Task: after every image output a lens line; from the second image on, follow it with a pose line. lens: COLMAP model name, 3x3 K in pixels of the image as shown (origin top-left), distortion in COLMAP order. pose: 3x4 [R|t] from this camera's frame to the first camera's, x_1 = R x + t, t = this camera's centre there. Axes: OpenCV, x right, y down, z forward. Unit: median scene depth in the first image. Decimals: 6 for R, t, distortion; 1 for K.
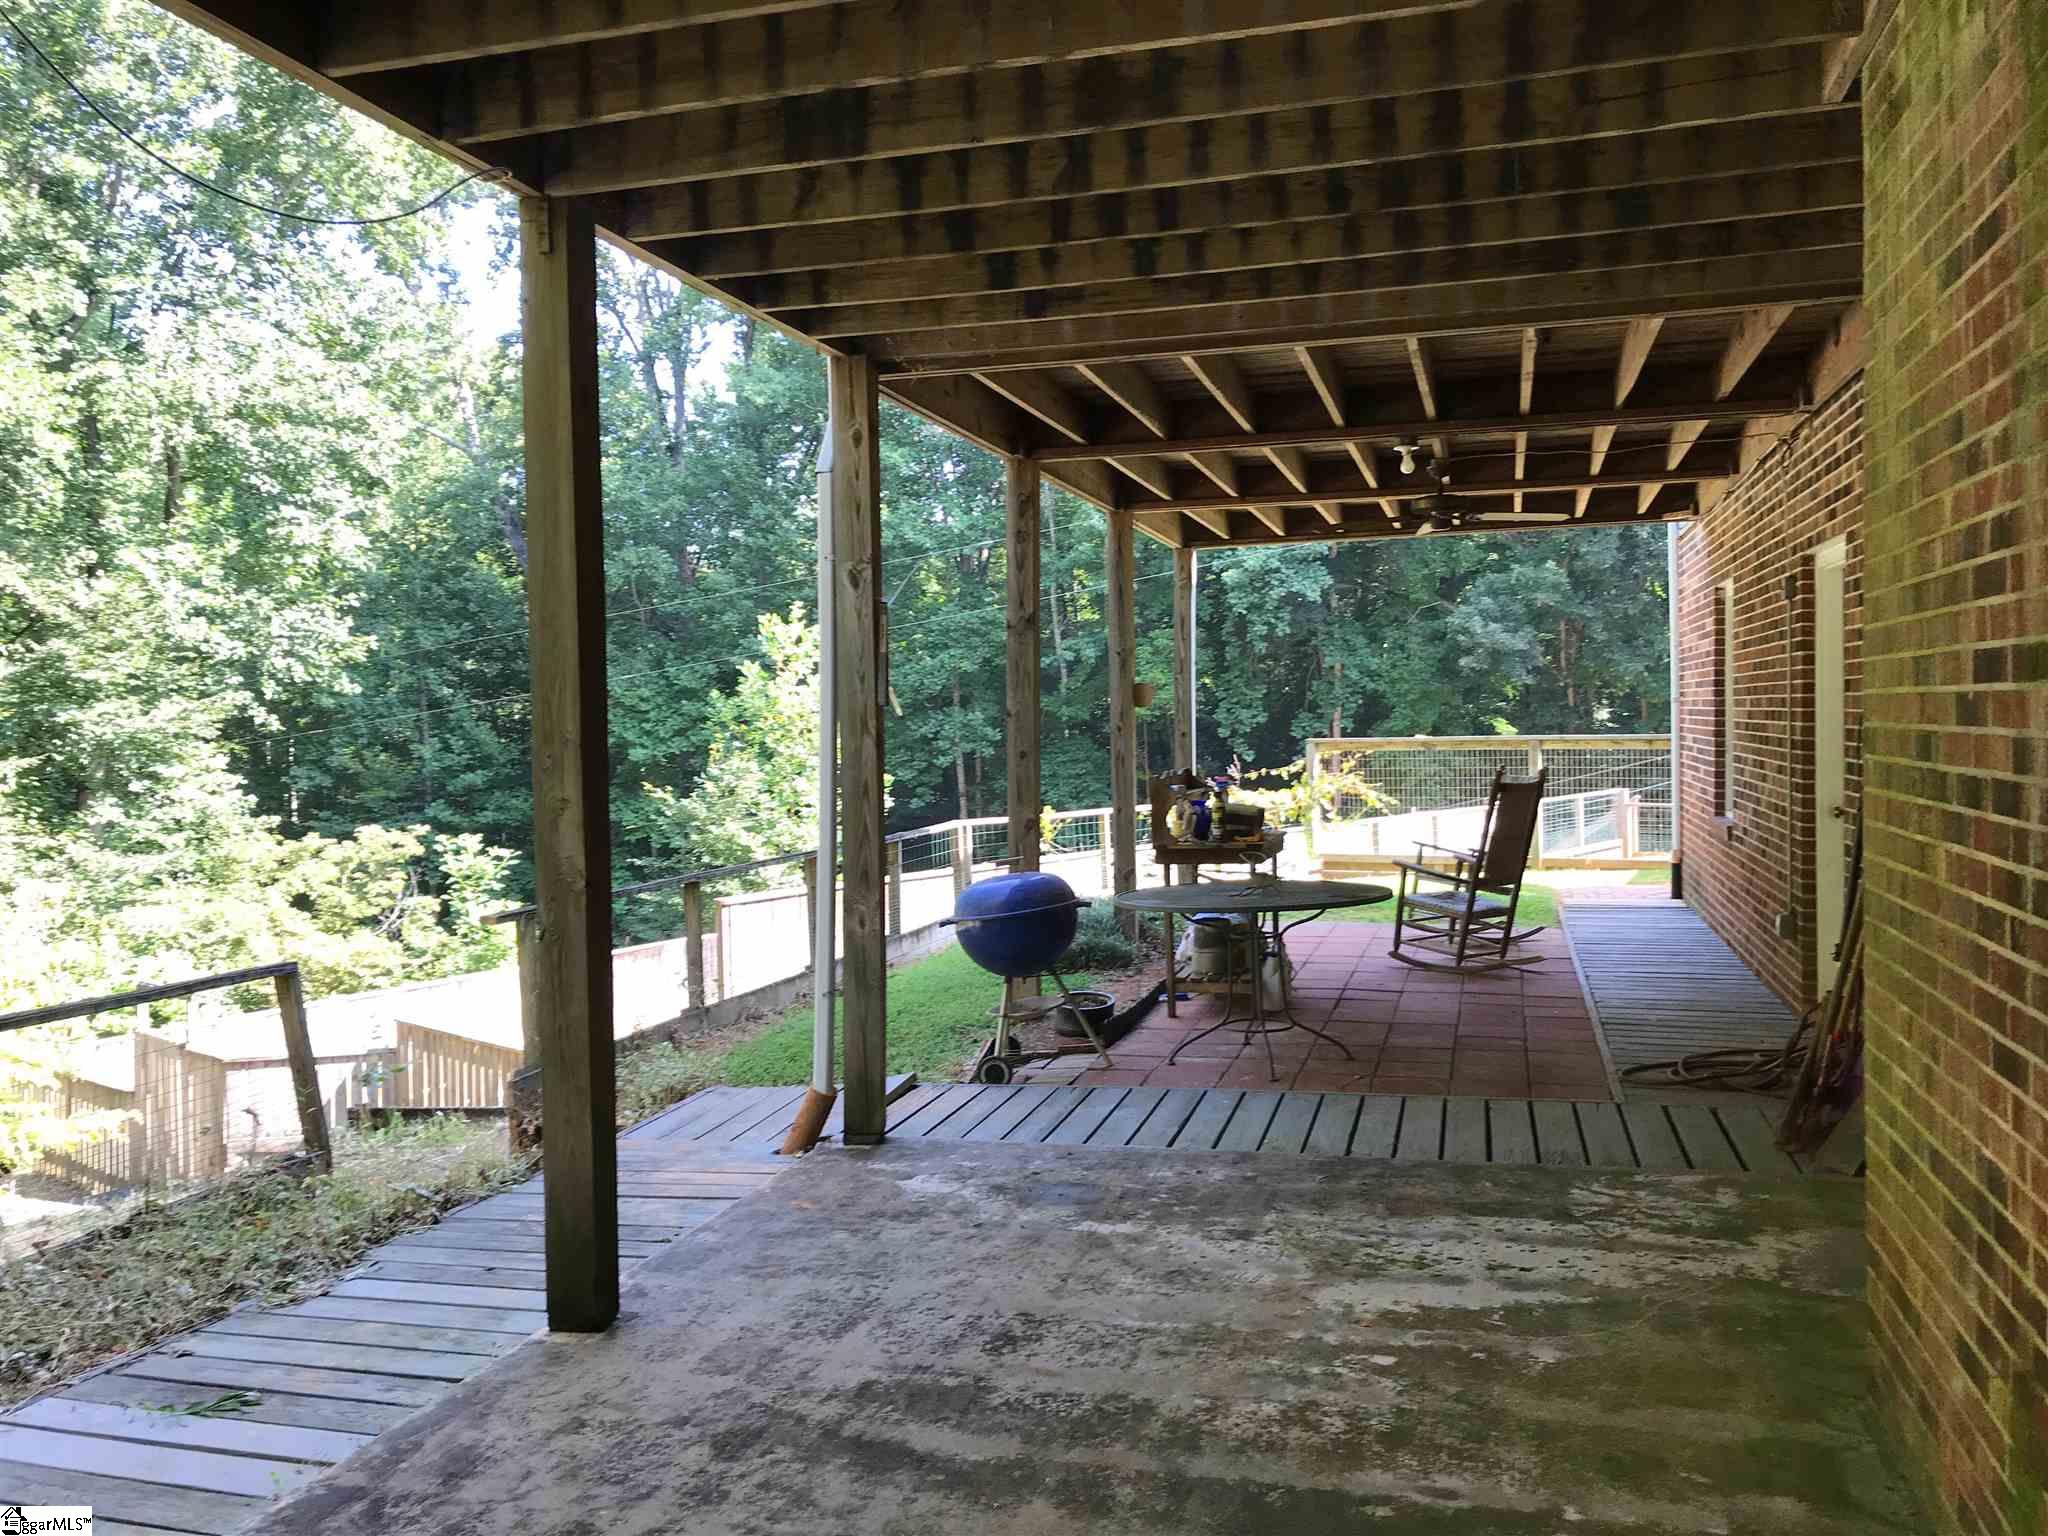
lens RADIAL K [[1686.8, 0, 1015.3], [0, 1686.8, 739.5], [0, 0, 1]] dist [0.014870, -0.005826]
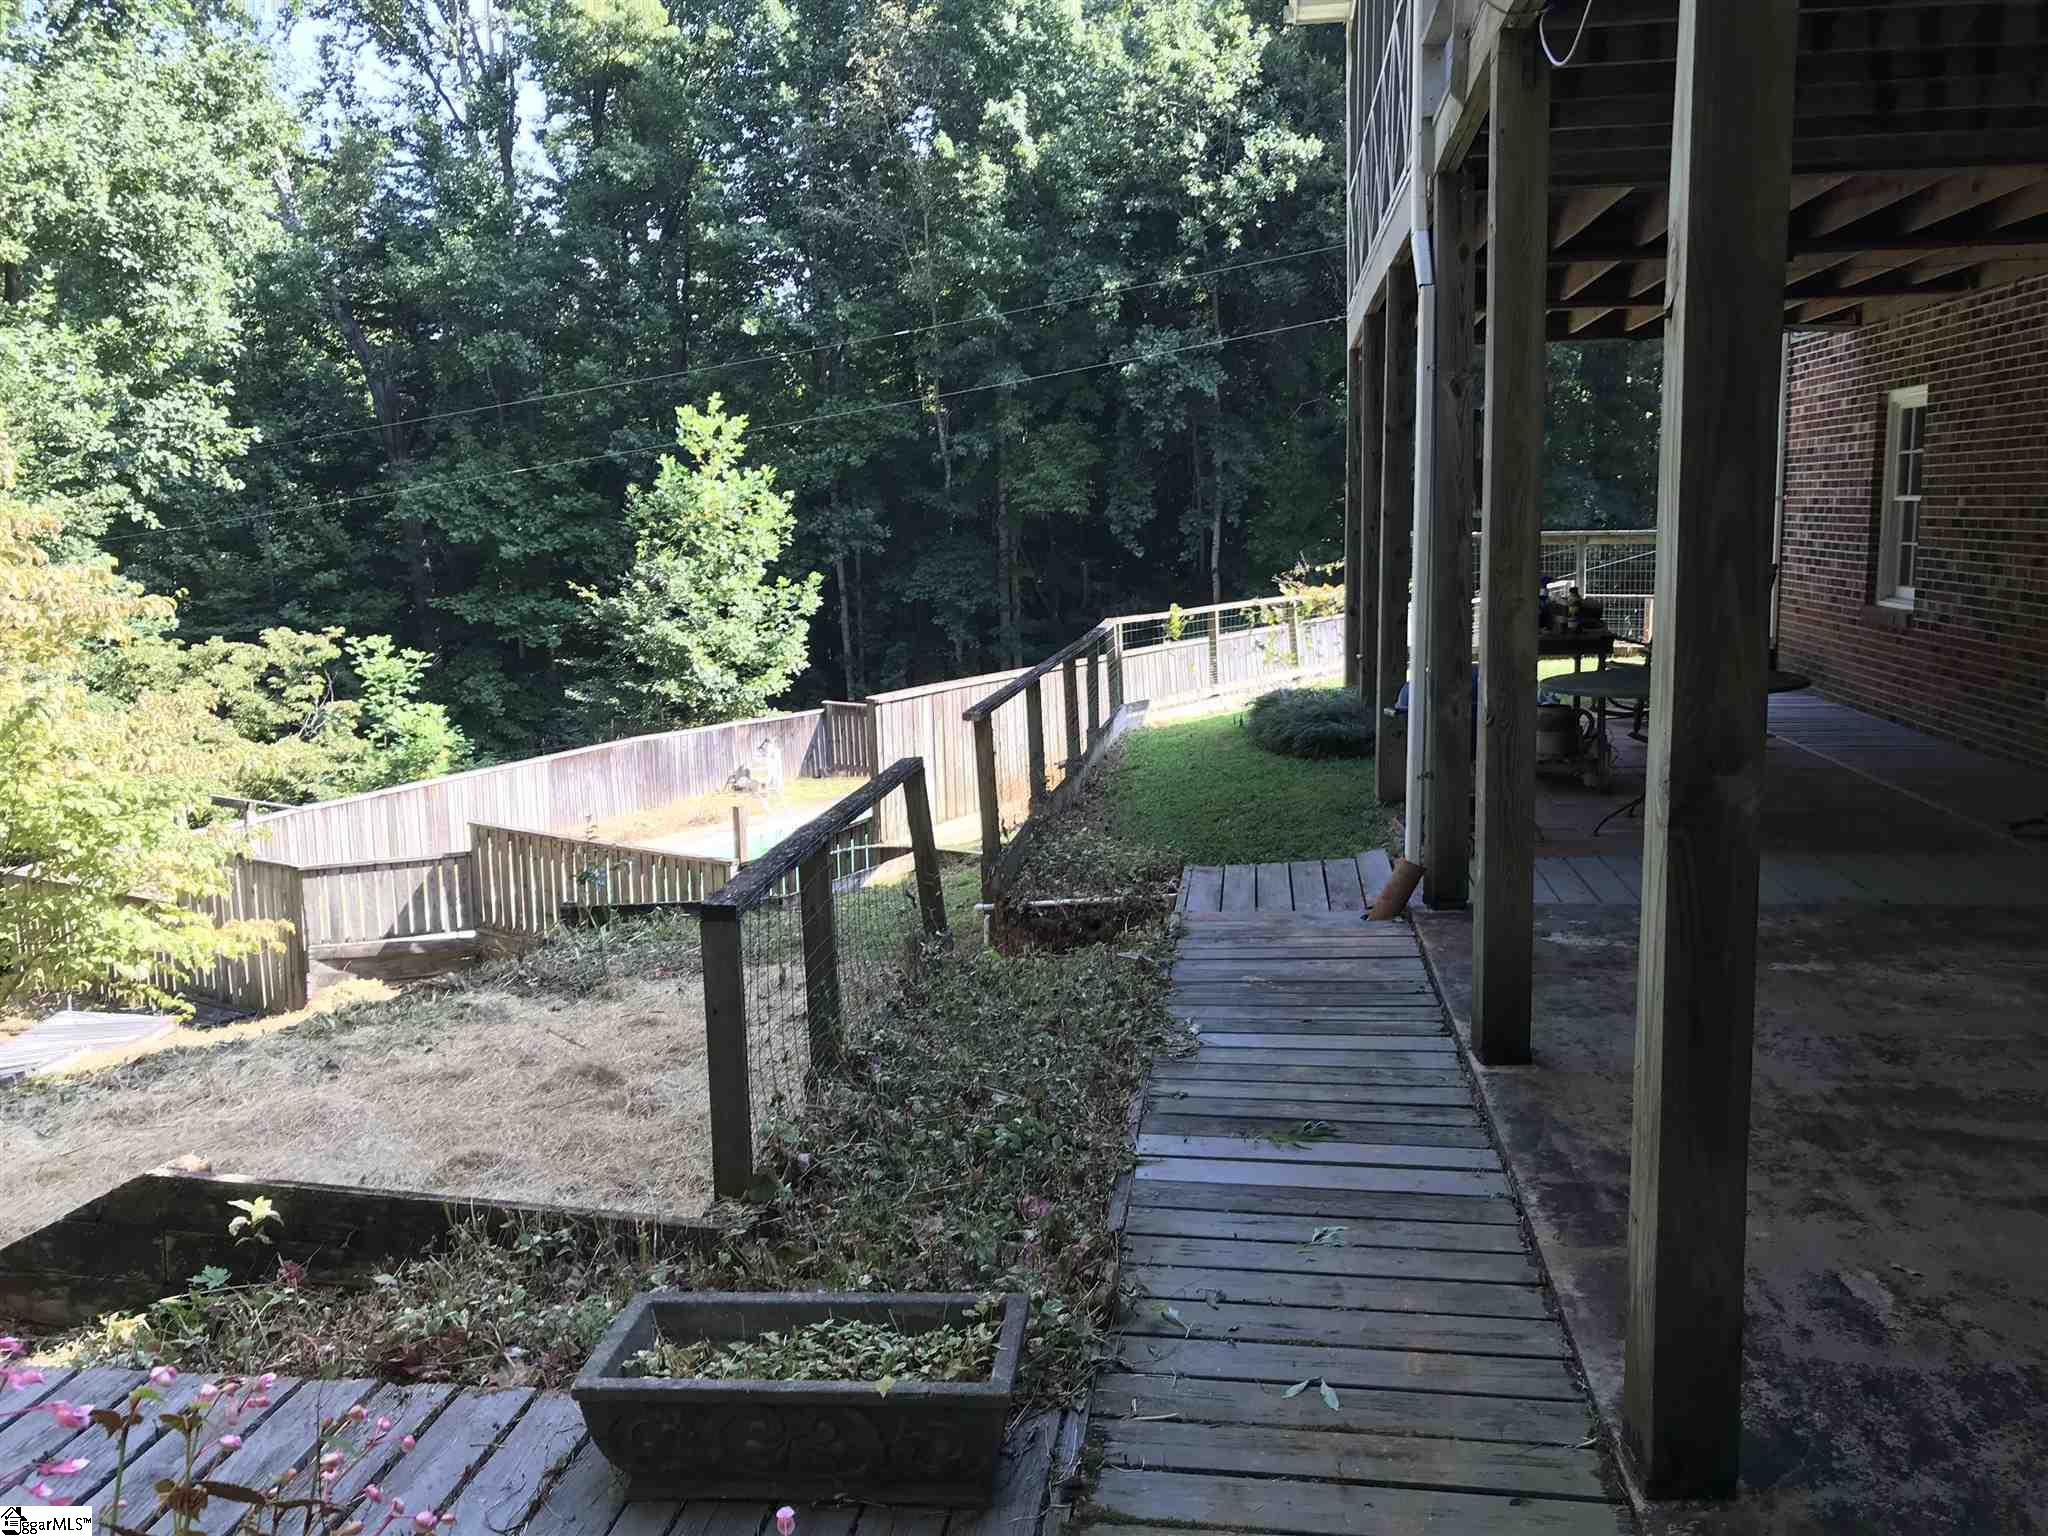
lens RADIAL K [[1686.8, 0, 1010.7], [0, 1686.8, 752.5], [0, 0, 1]] dist [0.014870, -0.005826]
pose [[0.991370, -0.019576, 0.129627, -0.091274], [0.002836, 0.991759, 0.128090, -0.000822], [-0.131066, -0.126617, 0.983255, -0.006731]]
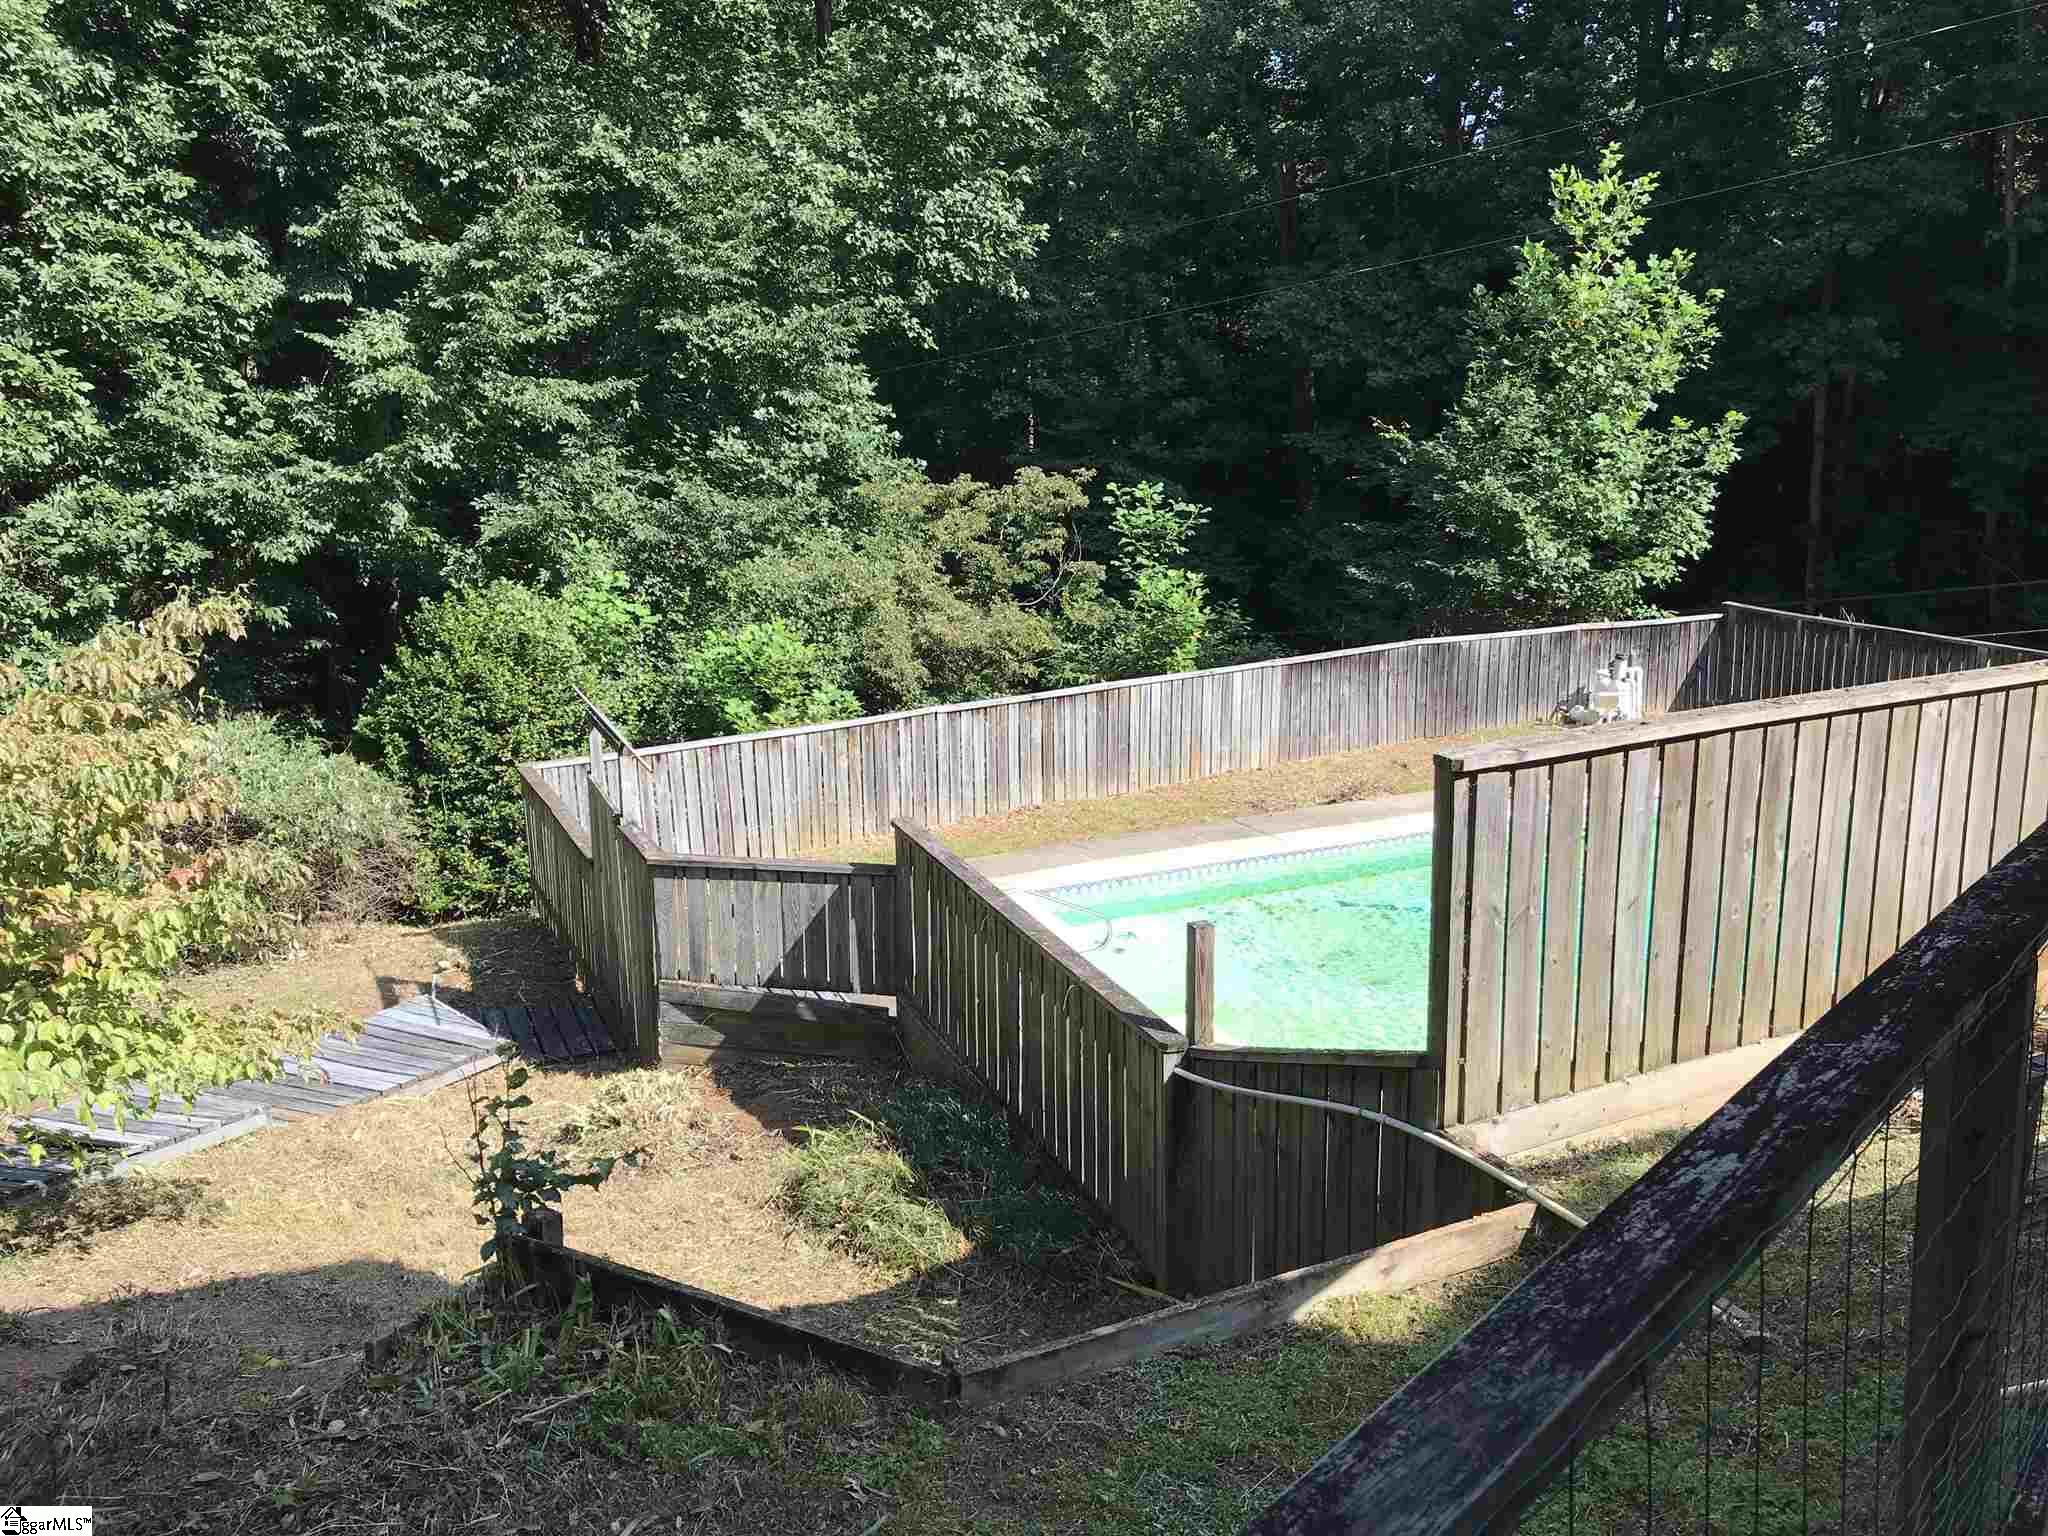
lens RADIAL K [[1686.8, 0, 1026.8], [0, 1686.8, 792.3], [0, 0, 1]] dist [0.014870, -0.005826]
pose [[0.908124, 0.105646, -0.405155, -0.041991], [-0.003530, 0.969542, 0.244898, 0.004453], [0.418687, -0.220968, 0.880837, 0.253285]]
